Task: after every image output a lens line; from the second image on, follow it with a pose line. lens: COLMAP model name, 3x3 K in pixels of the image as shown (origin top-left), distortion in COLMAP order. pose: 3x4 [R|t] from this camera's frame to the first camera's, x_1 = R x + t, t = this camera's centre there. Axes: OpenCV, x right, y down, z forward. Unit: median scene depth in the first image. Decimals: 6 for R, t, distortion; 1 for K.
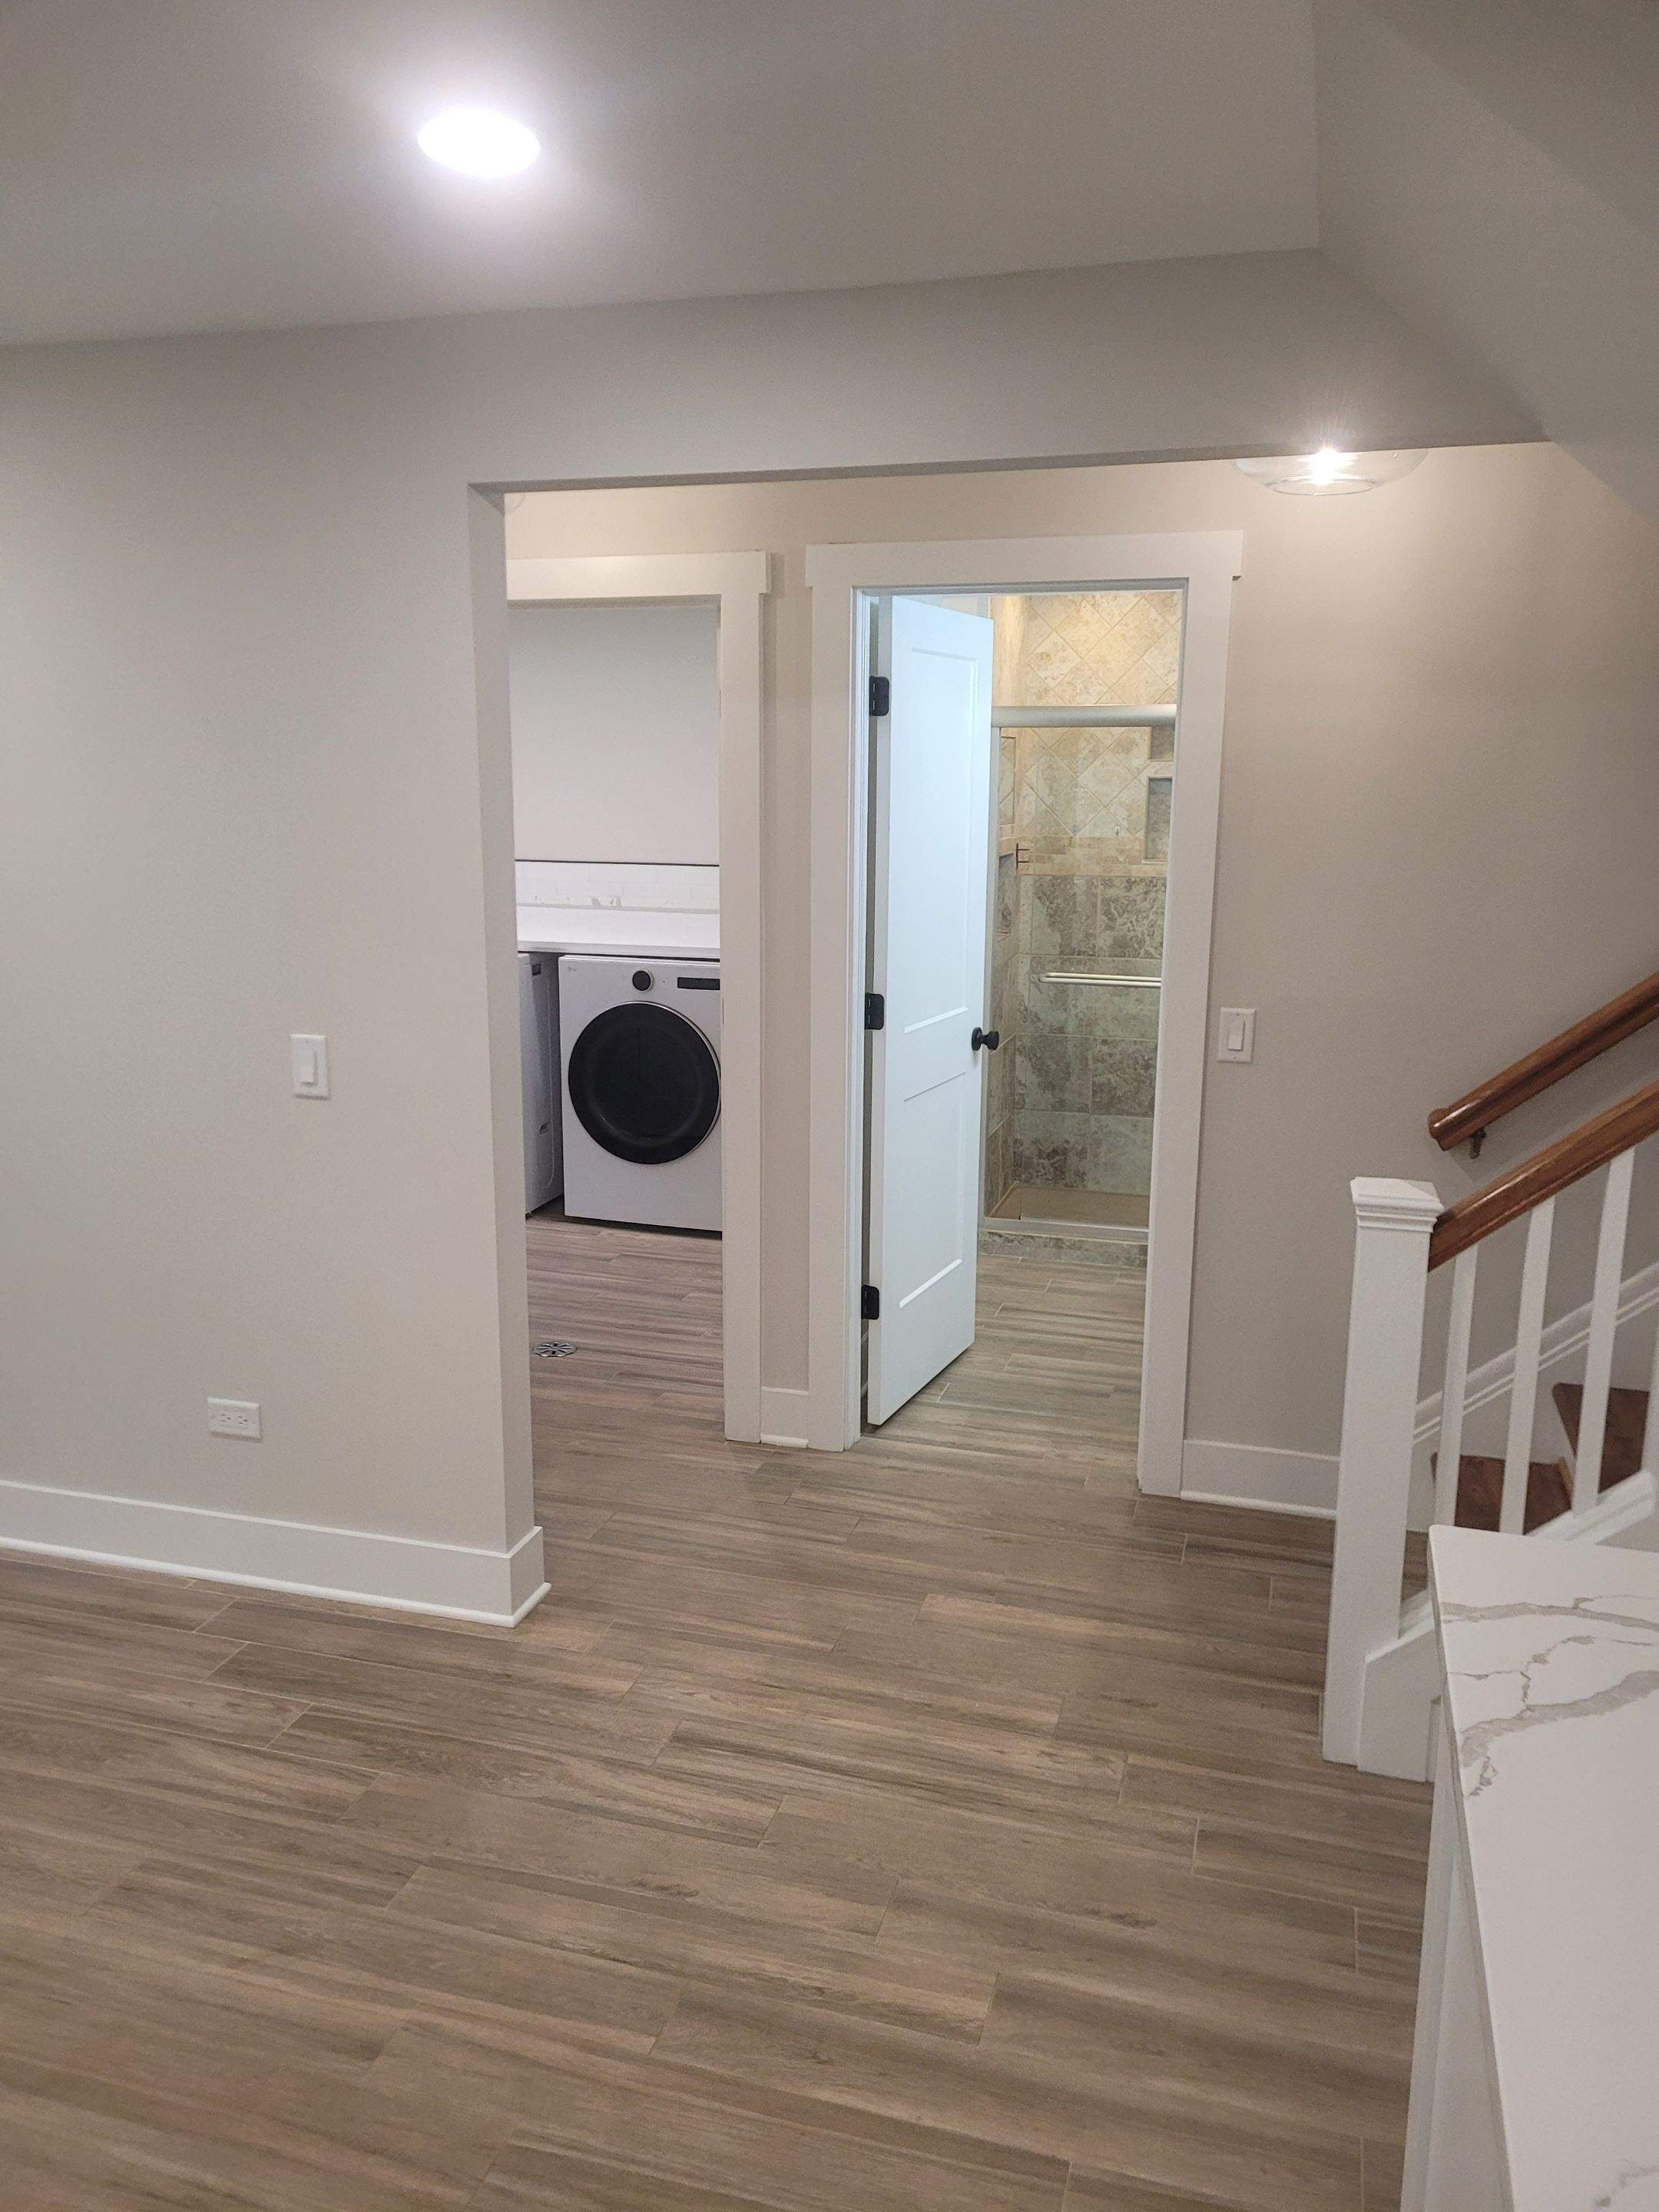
lens RADIAL K [[1666.3, 0, 822.3], [0, 1666.3, 1101.9], [0, 0, 1]] dist [0.058251, -0.042625]
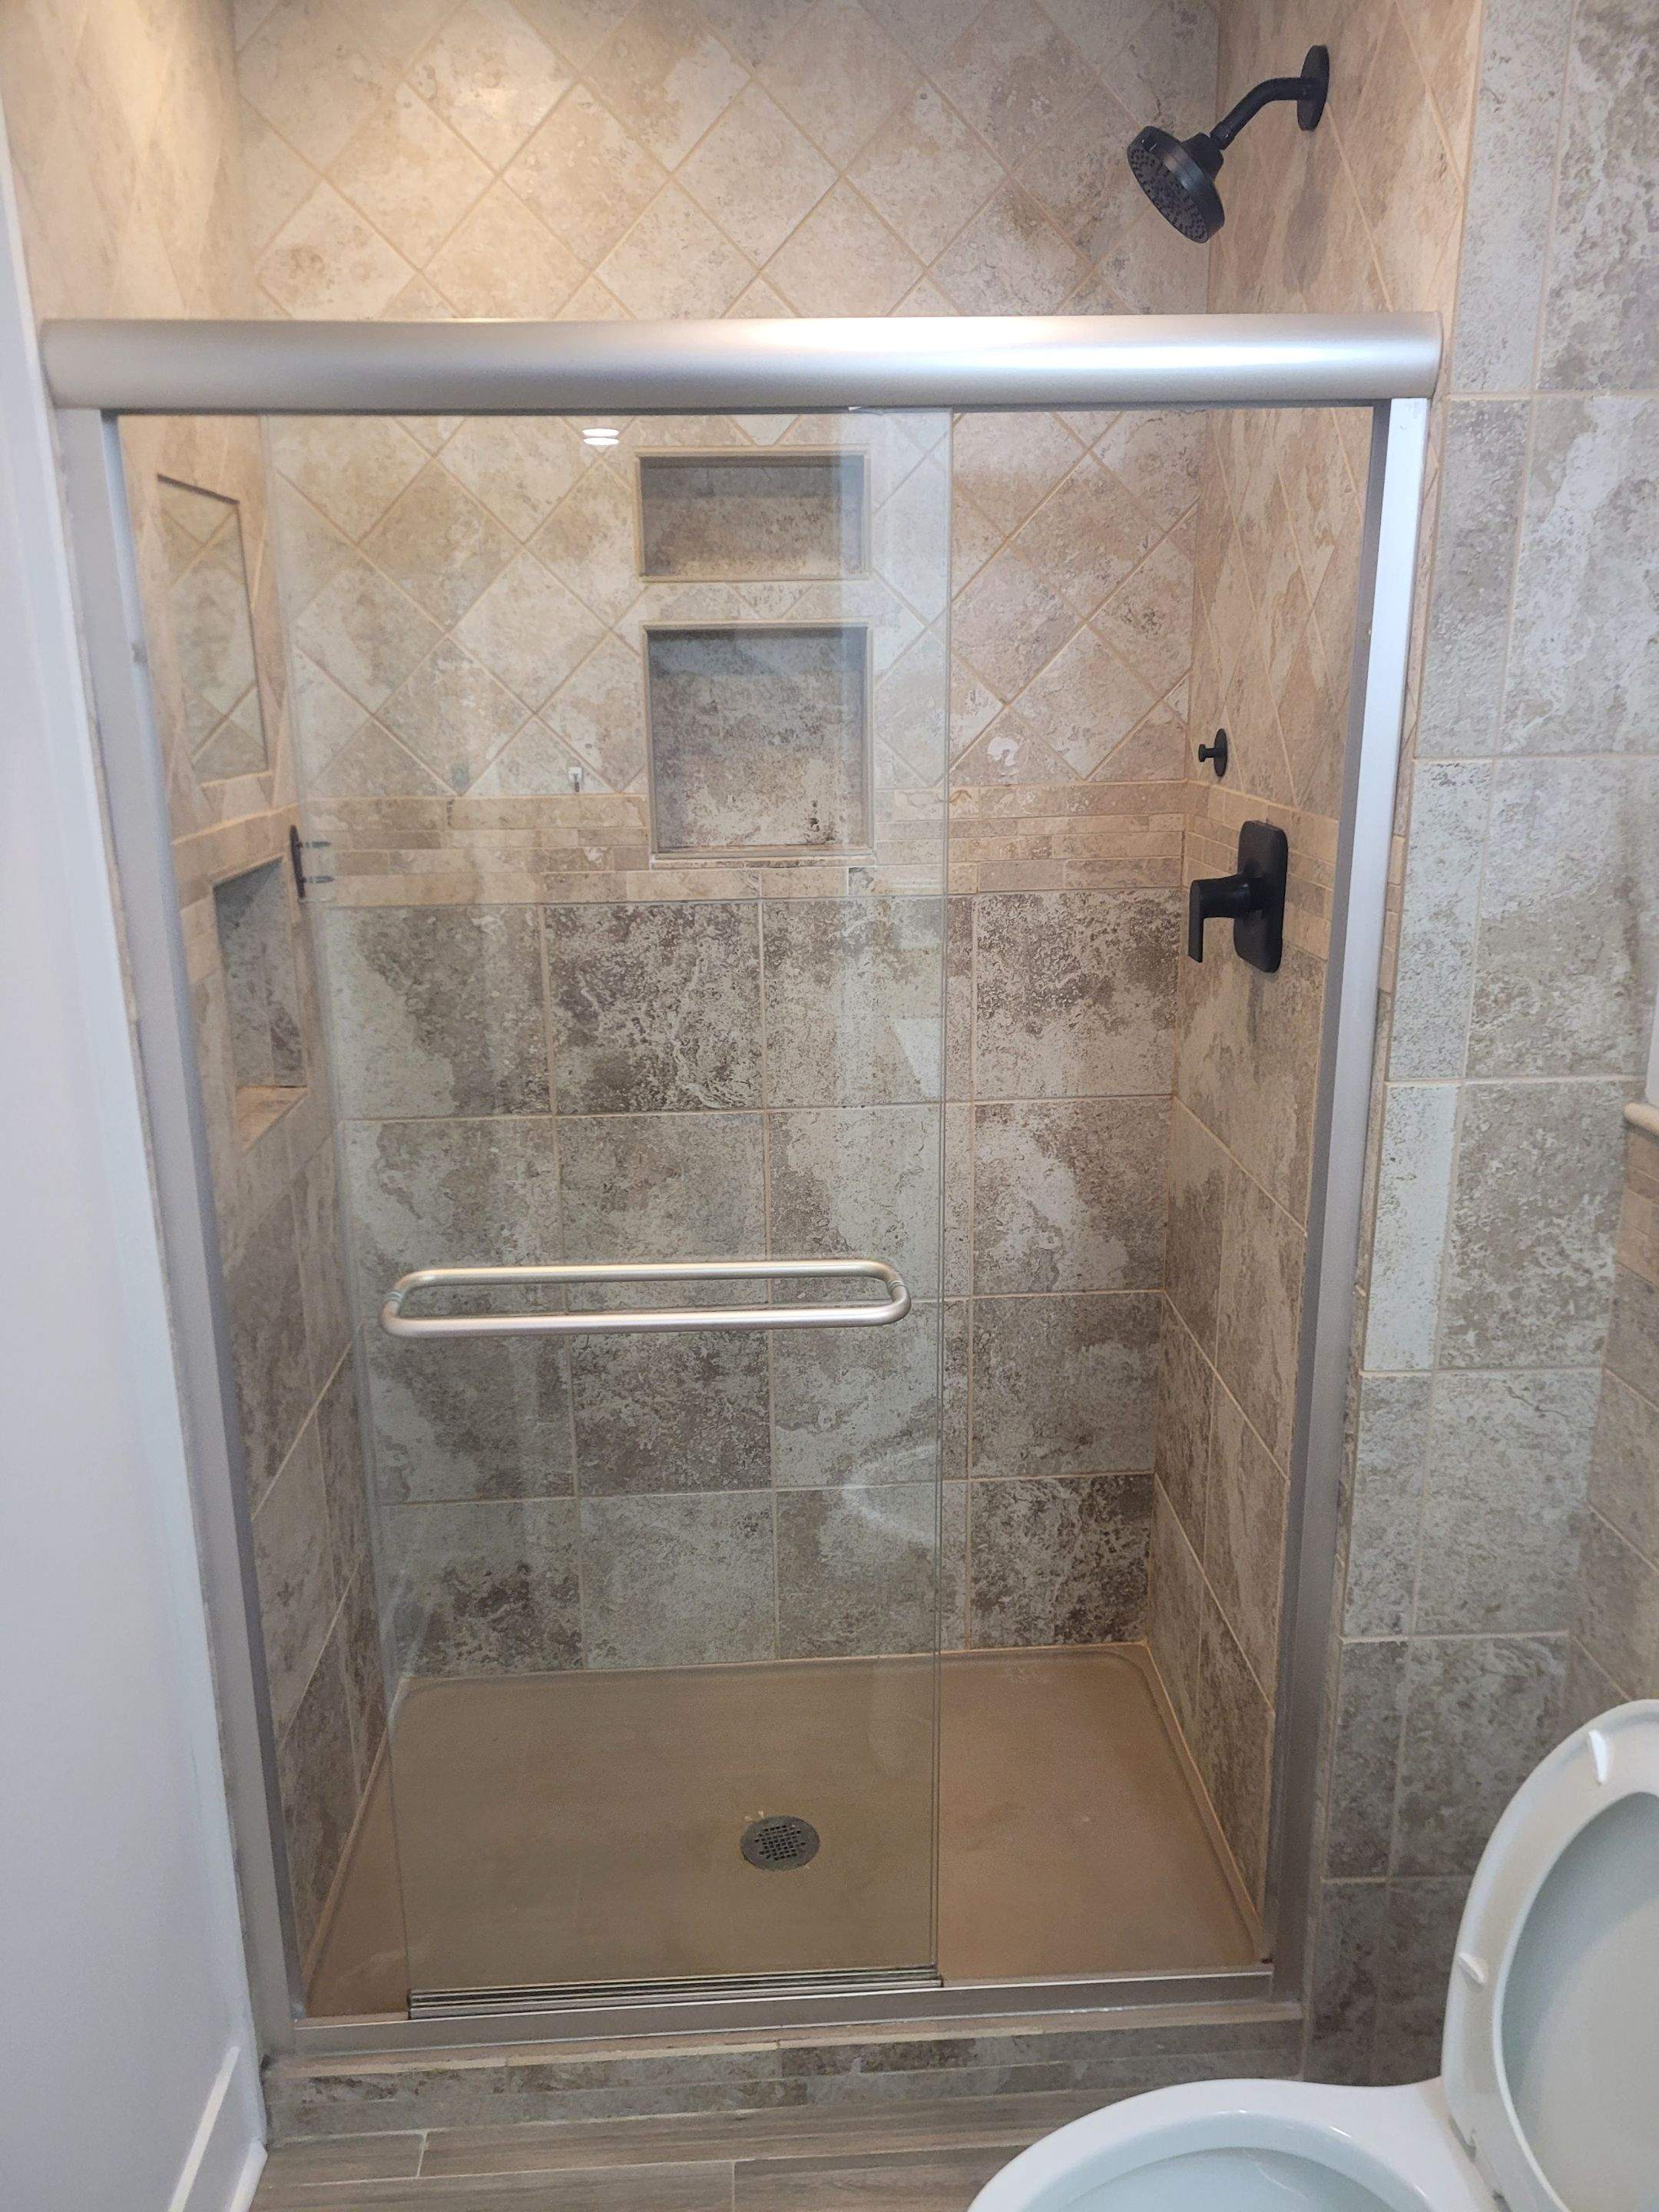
lens RADIAL K [[1666.3, 0, 840.0], [0, 1666.3, 1165.0], [0, 0, 1]] dist [0.058251, -0.042625]
pose [[0.937766, -0.114984, 0.327679, 0.100105], [0.085502, 0.990994, 0.103052, -0.110346], [-0.336577, -0.068621, 0.939152, 0.625173]]
